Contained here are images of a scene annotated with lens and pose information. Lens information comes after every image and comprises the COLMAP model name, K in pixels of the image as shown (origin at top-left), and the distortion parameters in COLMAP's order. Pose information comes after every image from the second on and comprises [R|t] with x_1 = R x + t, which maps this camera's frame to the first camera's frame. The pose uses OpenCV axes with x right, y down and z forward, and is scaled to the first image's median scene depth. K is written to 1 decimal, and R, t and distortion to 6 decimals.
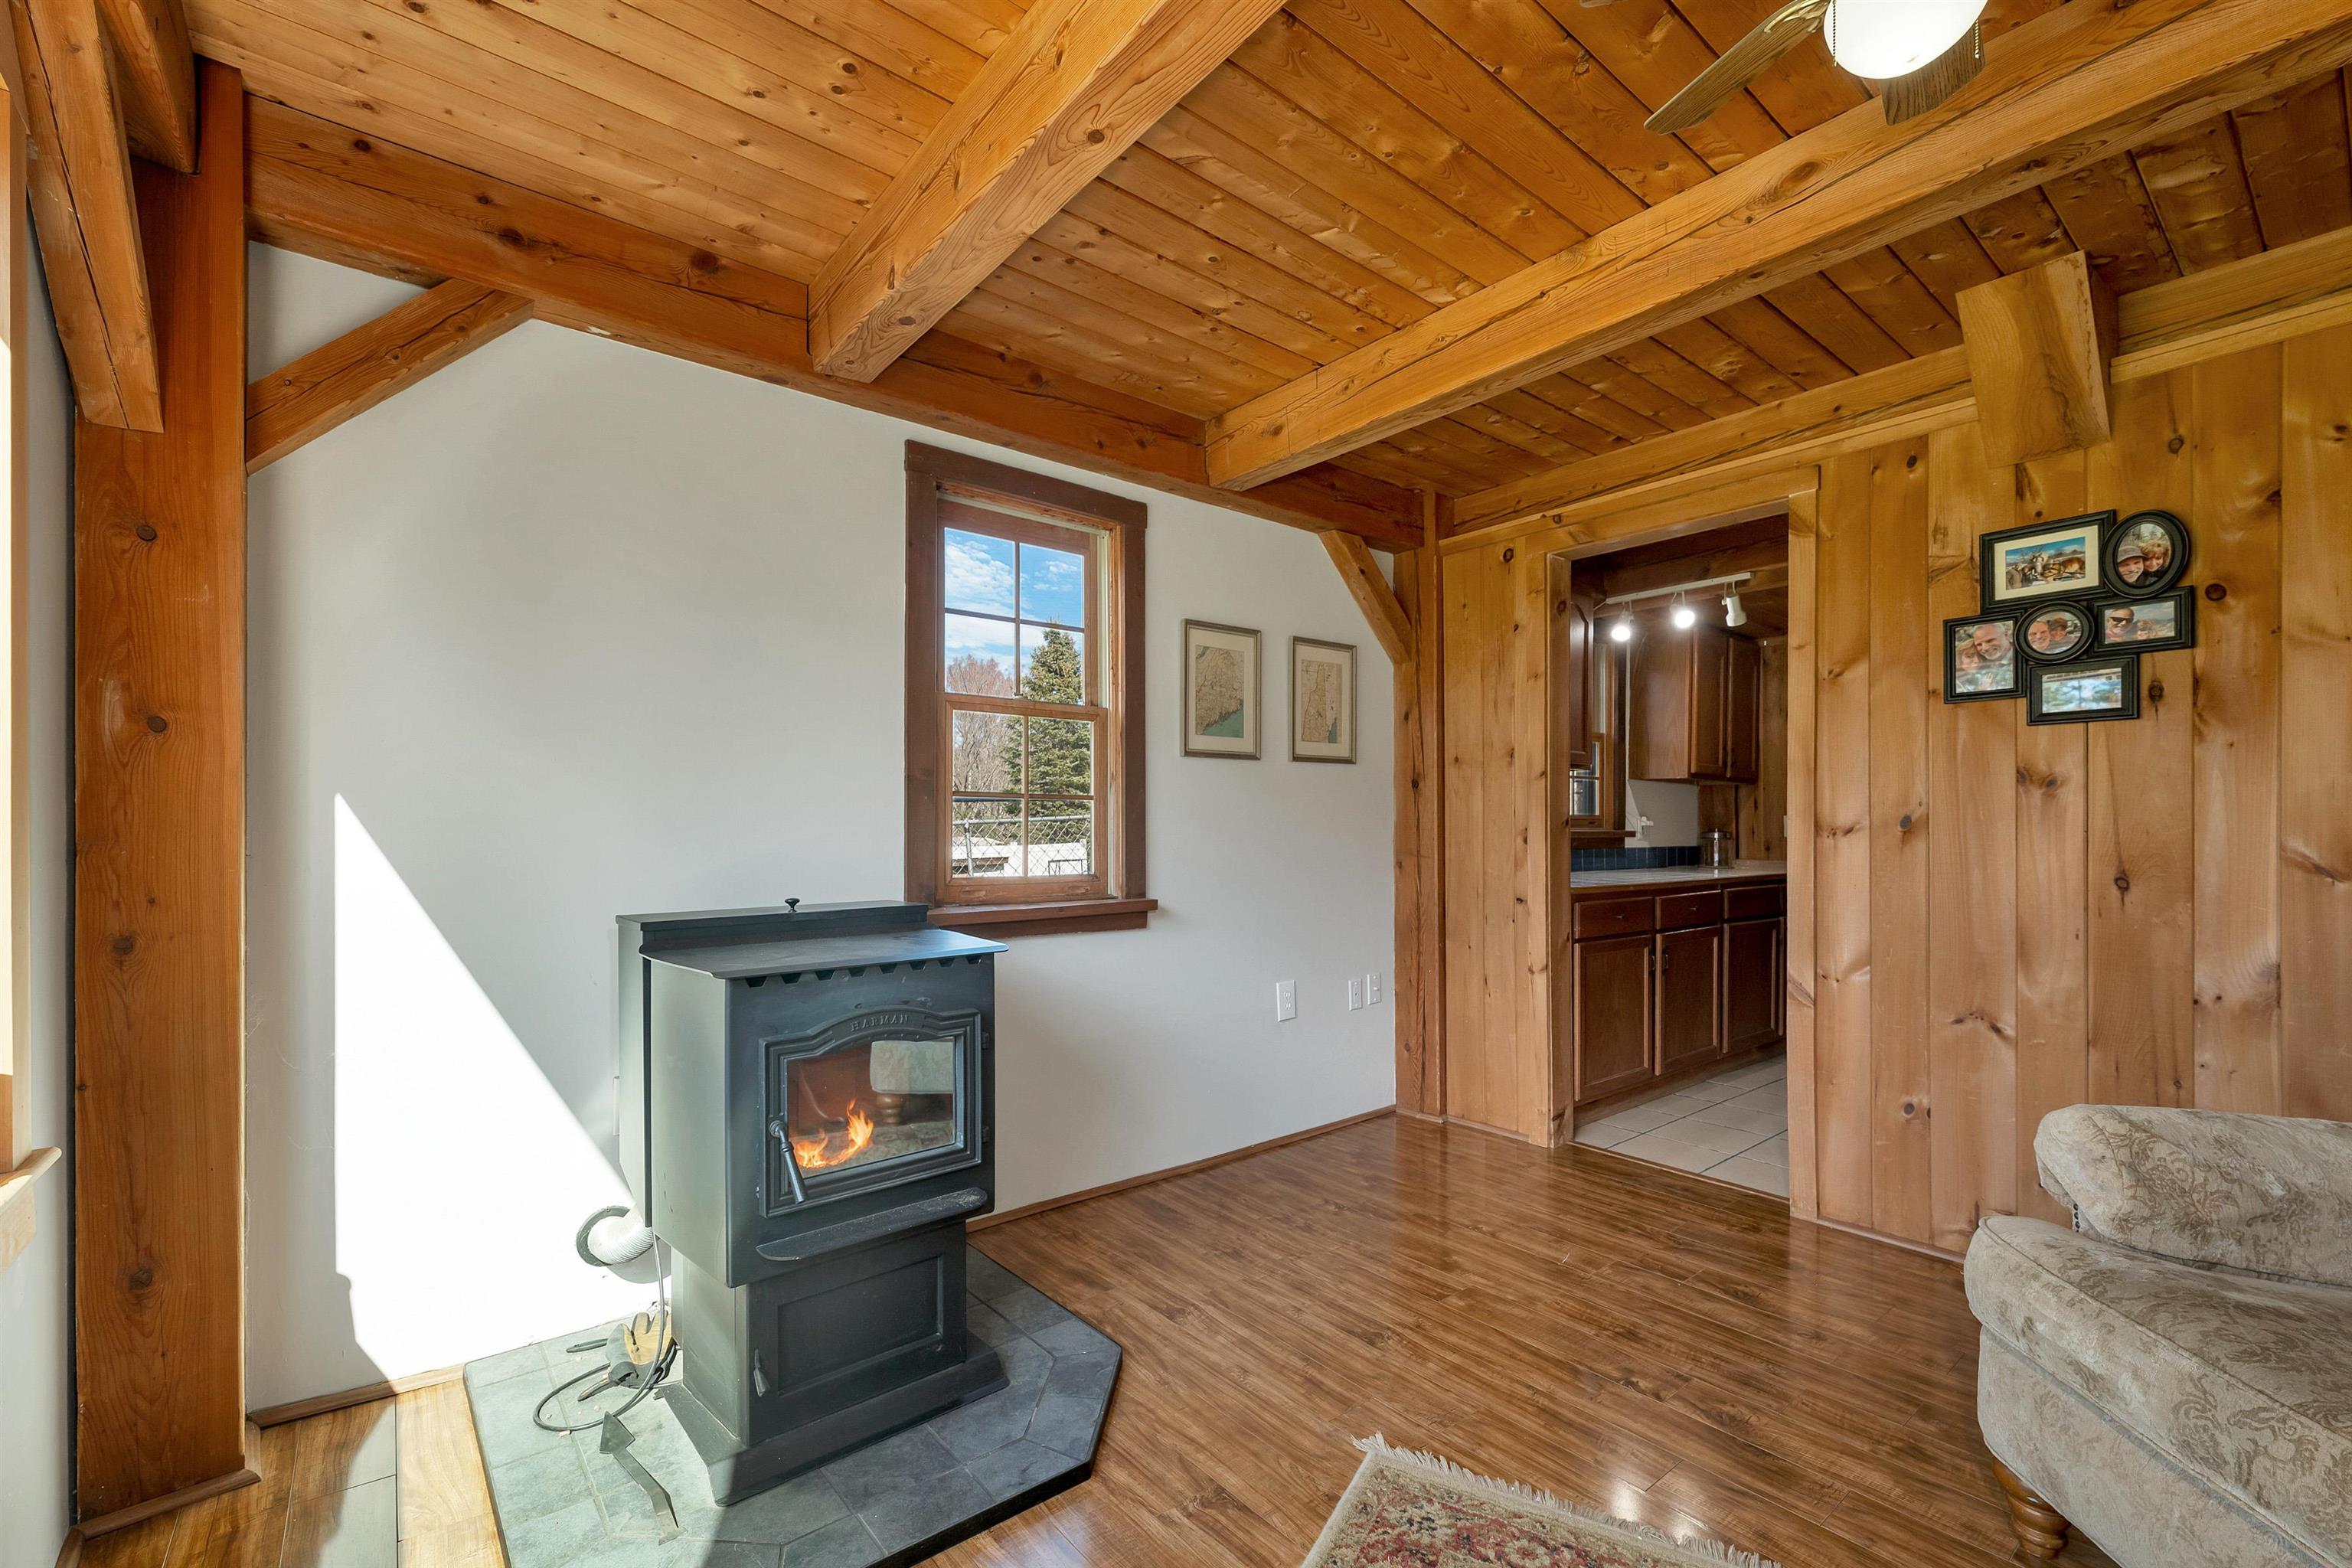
lens RADIAL K [[995.1, 0, 1159.9], [0, 995.1, 816.7], [0, 0, 1]] dist [0.001841, 0.000208]
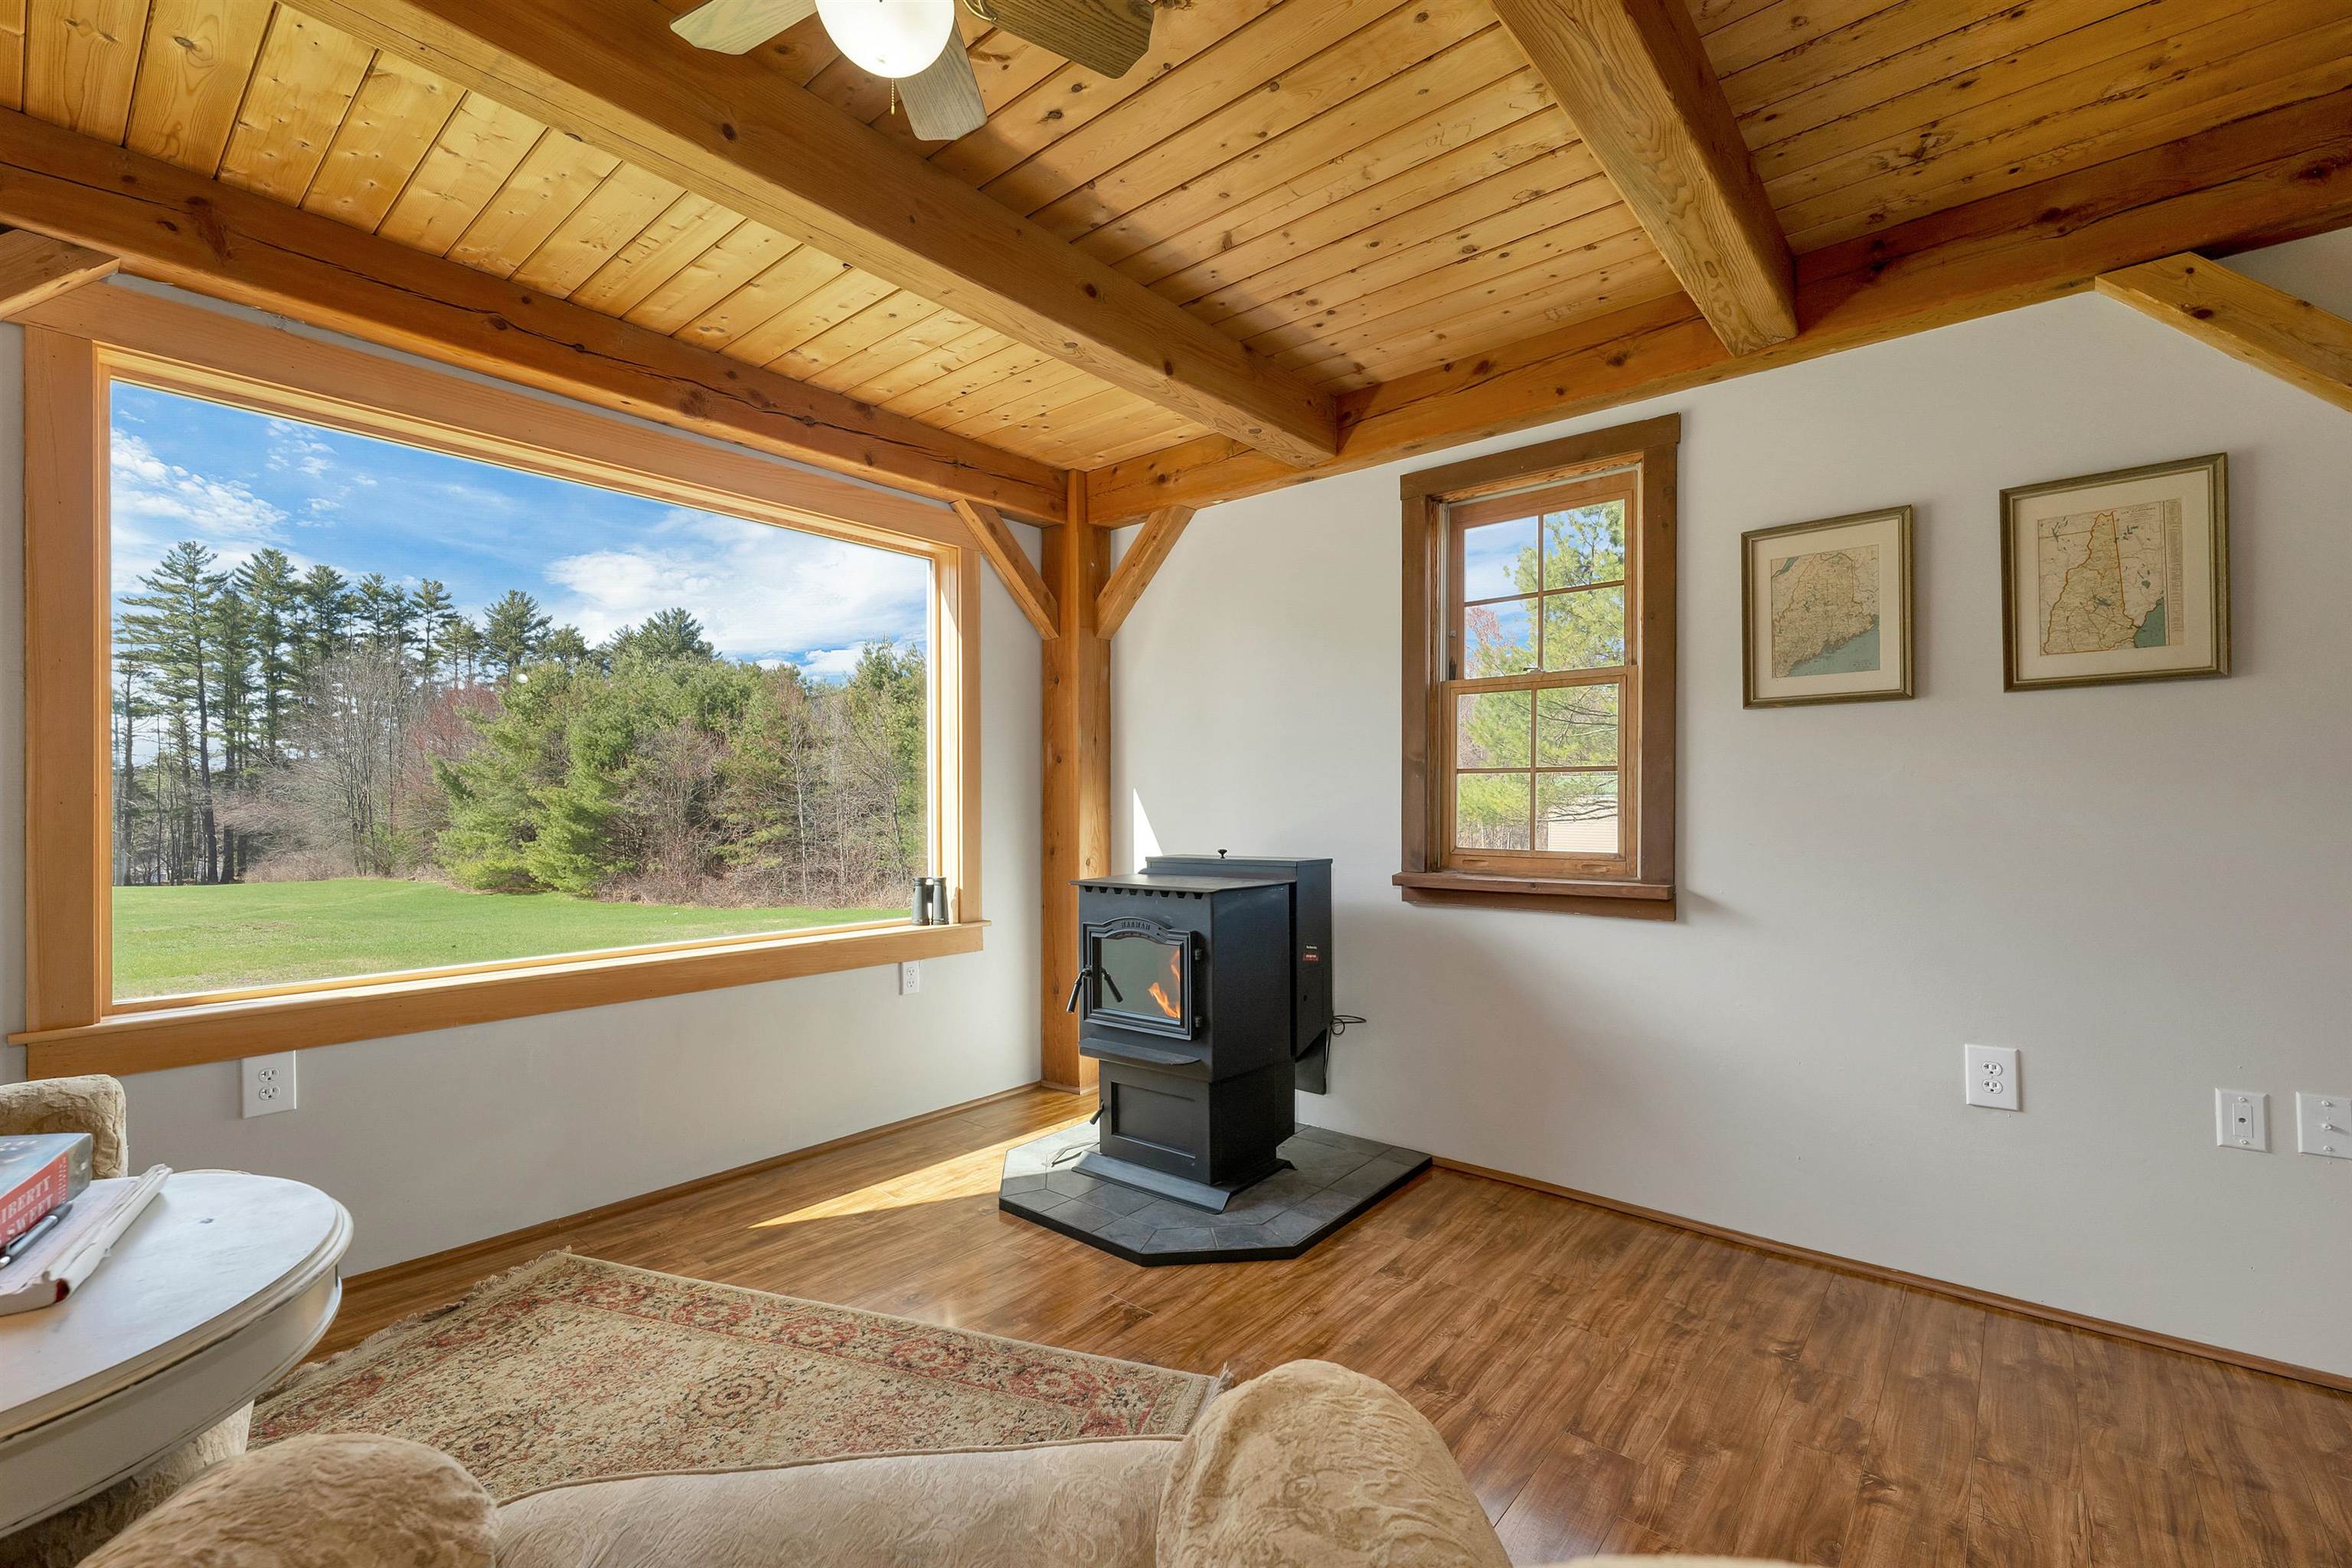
lens RADIAL K [[979.0, 0, 1188.6], [0, 979.0, 798.8], [0, 0, 1]] dist [0.001961, 0.000118]
pose [[0.205632, -0.008483, -0.978593, 0.781857], [0.010585, 0.999923, -0.006444, 0.011063], [0.978572, -0.009033, 0.205706, 0.476459]]
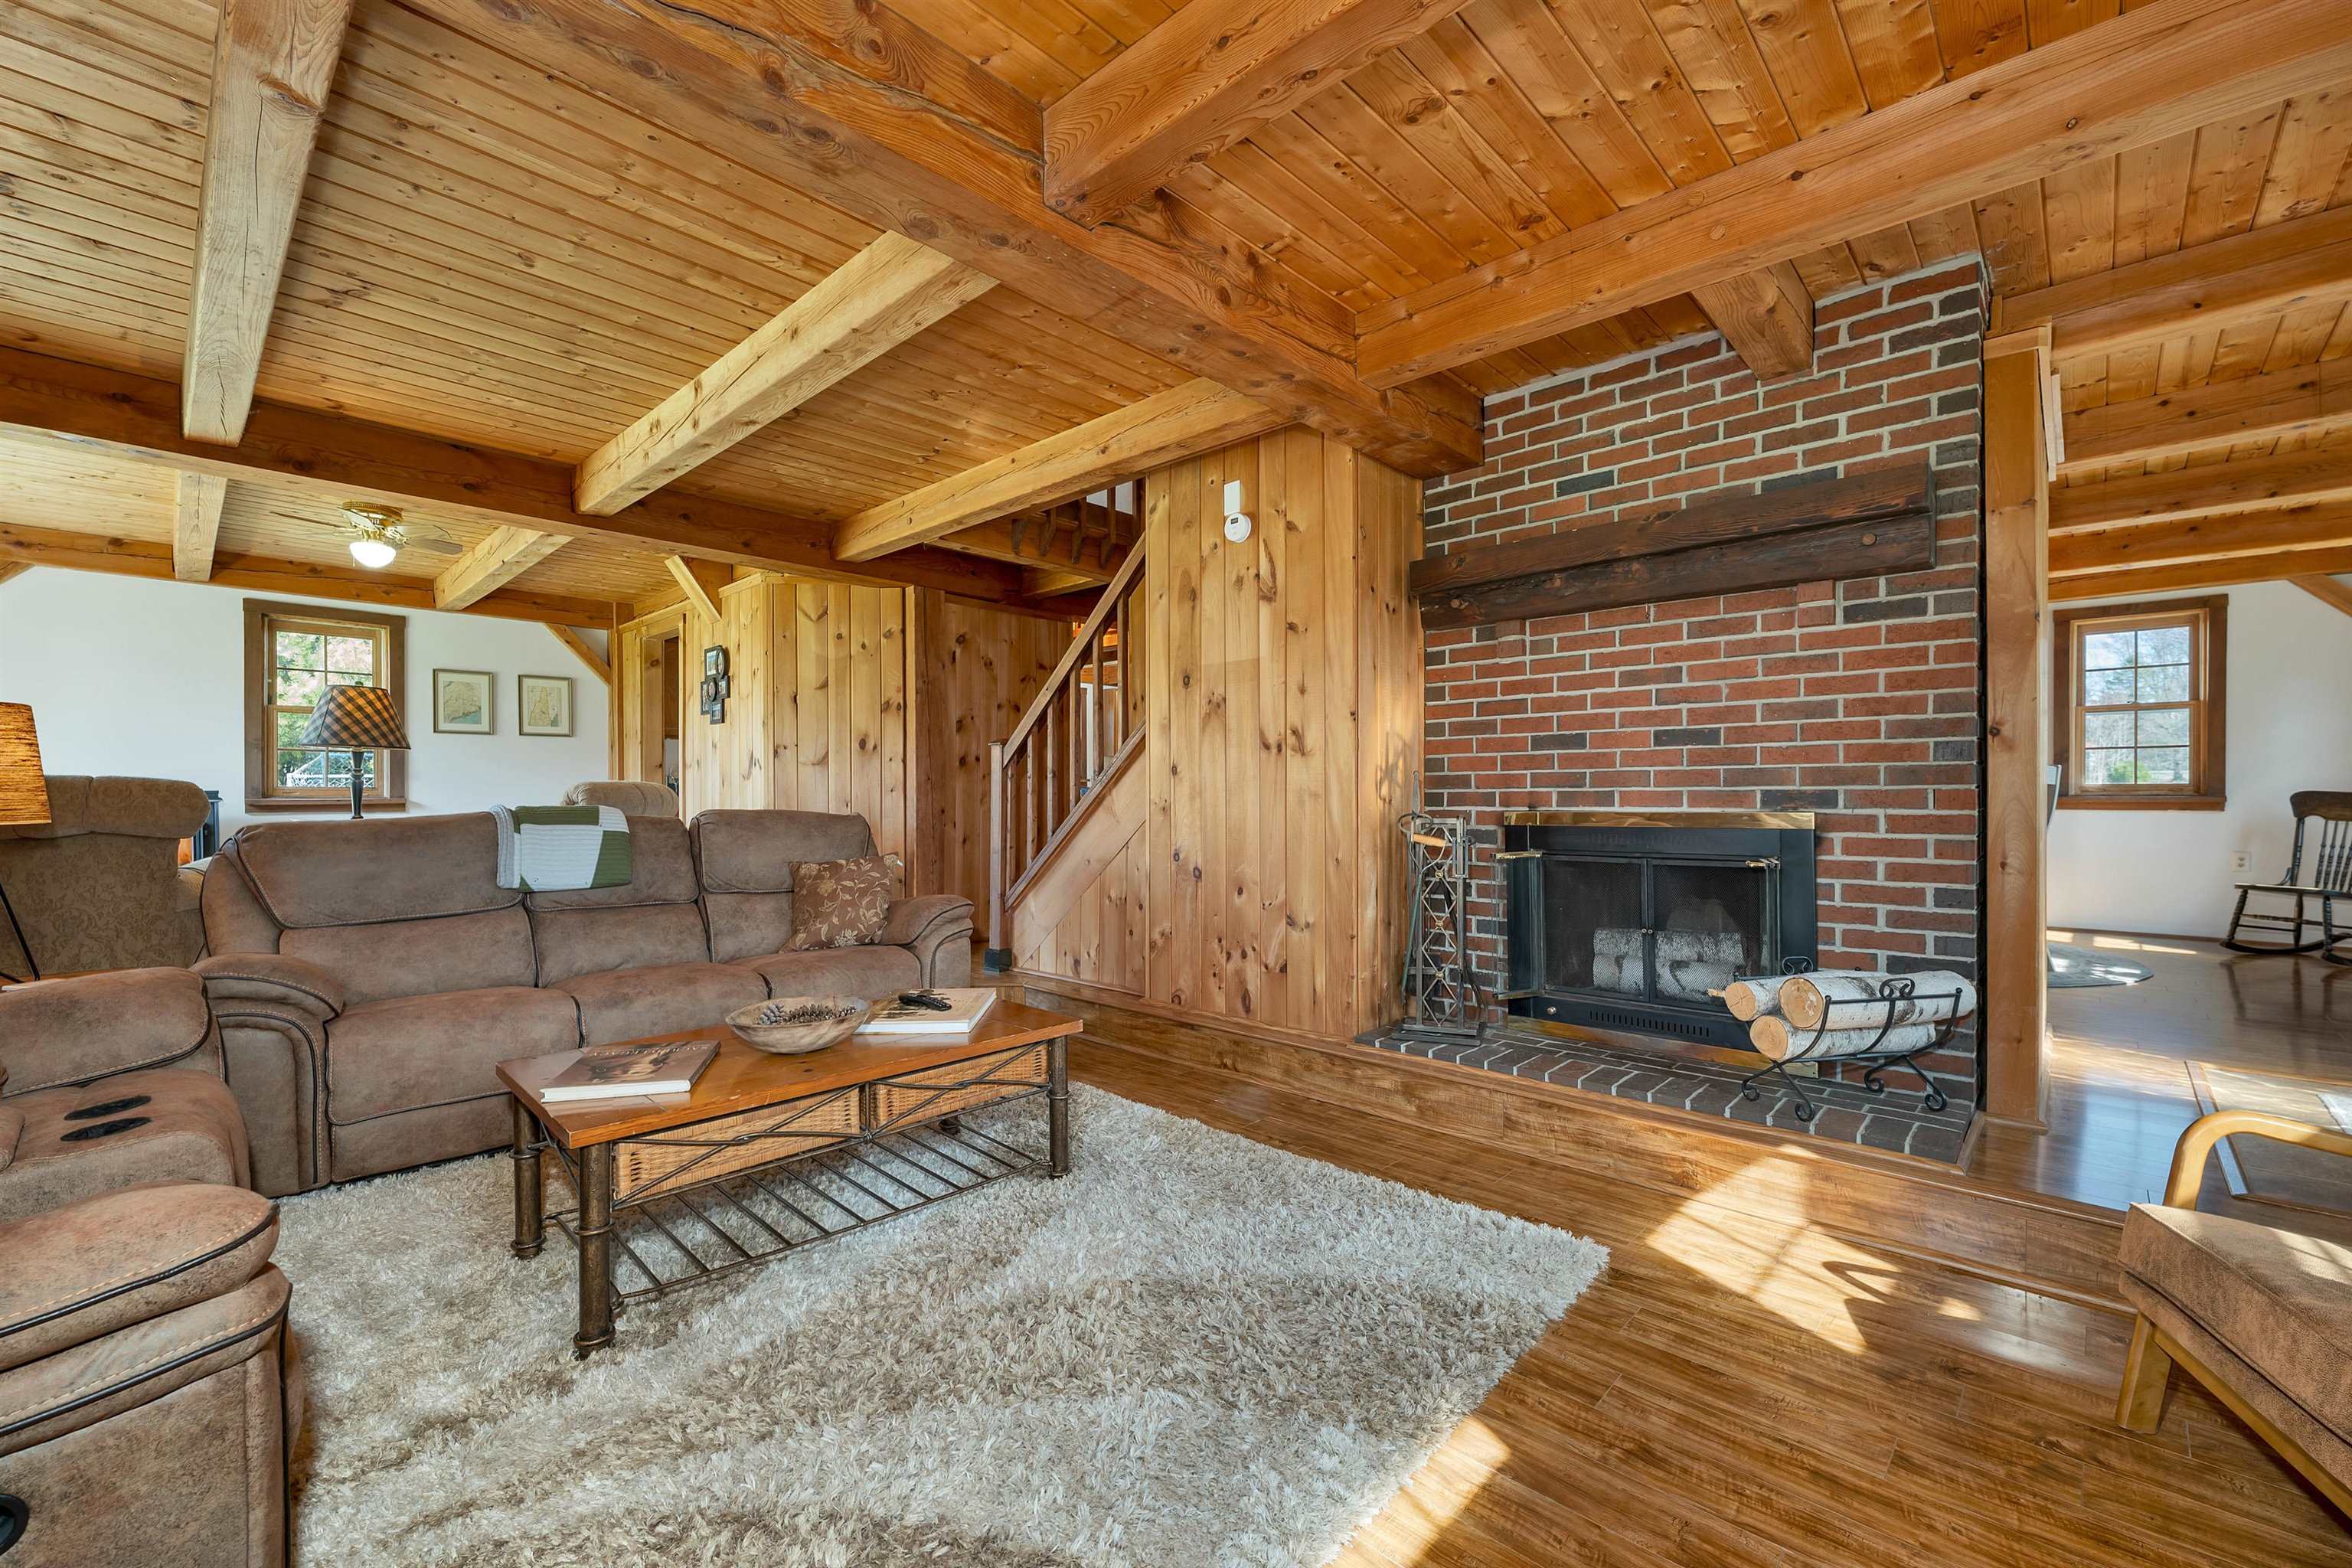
lens RADIAL K [[969.7, 0, 1176.0], [0, 969.7, 784.0], [0, 0, 1]] dist [-0.000009, 0.000069]
pose [[0.990603, -0.003429, 0.136724, 1.509977], [0.003521, 0.999994, -0.000432, 0.062850], [-0.136721, 0.000910, 0.990609, -1.468482]]
